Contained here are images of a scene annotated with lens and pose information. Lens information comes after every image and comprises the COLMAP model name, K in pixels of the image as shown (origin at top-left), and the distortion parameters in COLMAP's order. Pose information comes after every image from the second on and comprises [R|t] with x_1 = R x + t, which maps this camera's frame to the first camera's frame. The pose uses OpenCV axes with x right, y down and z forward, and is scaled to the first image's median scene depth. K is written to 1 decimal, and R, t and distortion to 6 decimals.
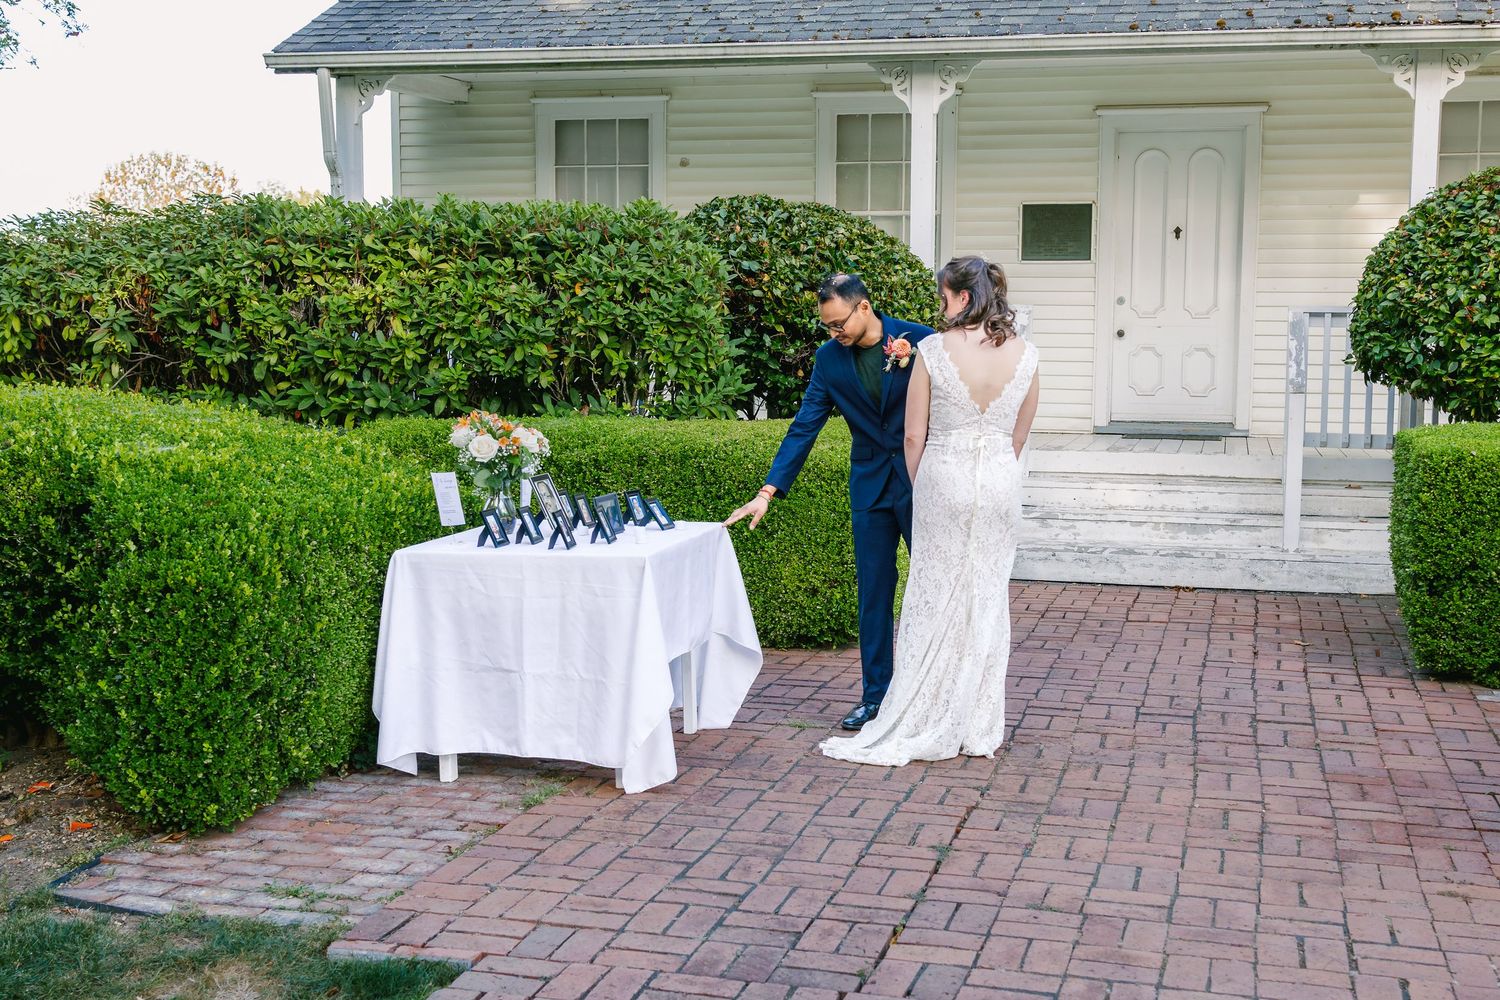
lens RADIAL K [[1514.7, 0, 870.4], [0, 1514.7, 500.6], [0, 0, 1]] dist [0.041602, 0.002763]
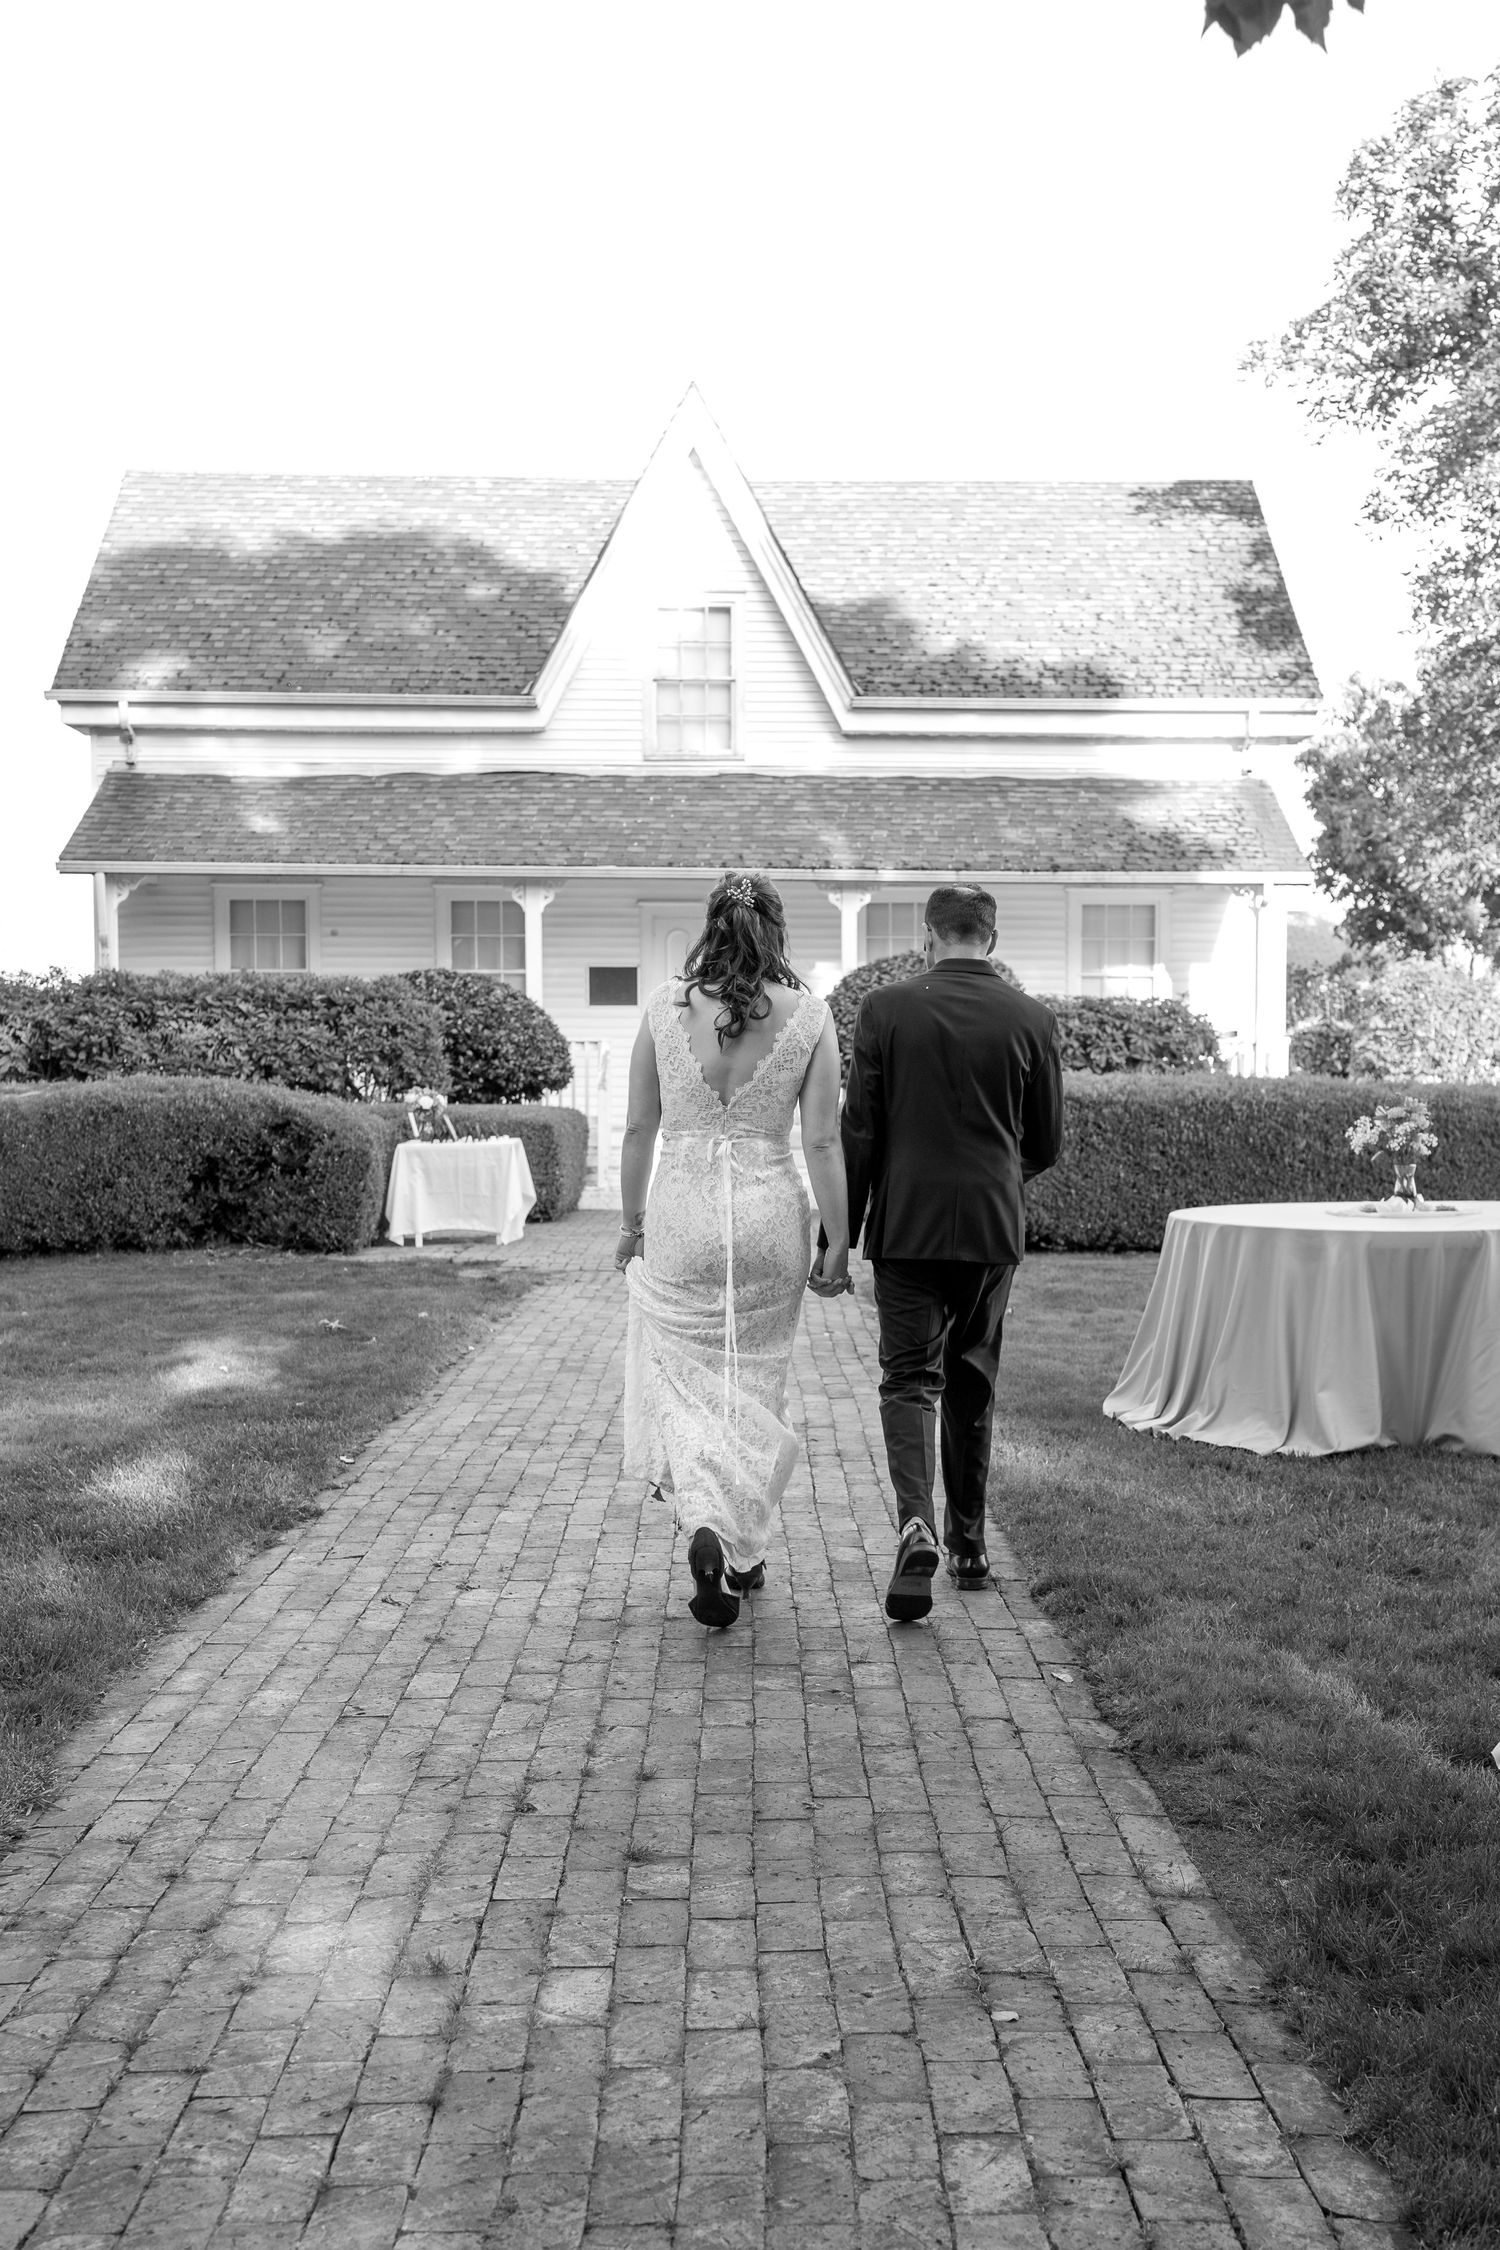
lens RADIAL K [[2272.1, 0, 750.0], [0, 2272.1, 1125.0], [0, 0, 1]] dist [0.041602, 0.002763]
pose [[0.968652, -0.014118, 0.248021, -0.371325], [0.035977, 0.995831, -0.083822, 0.177356], [-0.245803, 0.090118, 0.965122, -1.406932]]
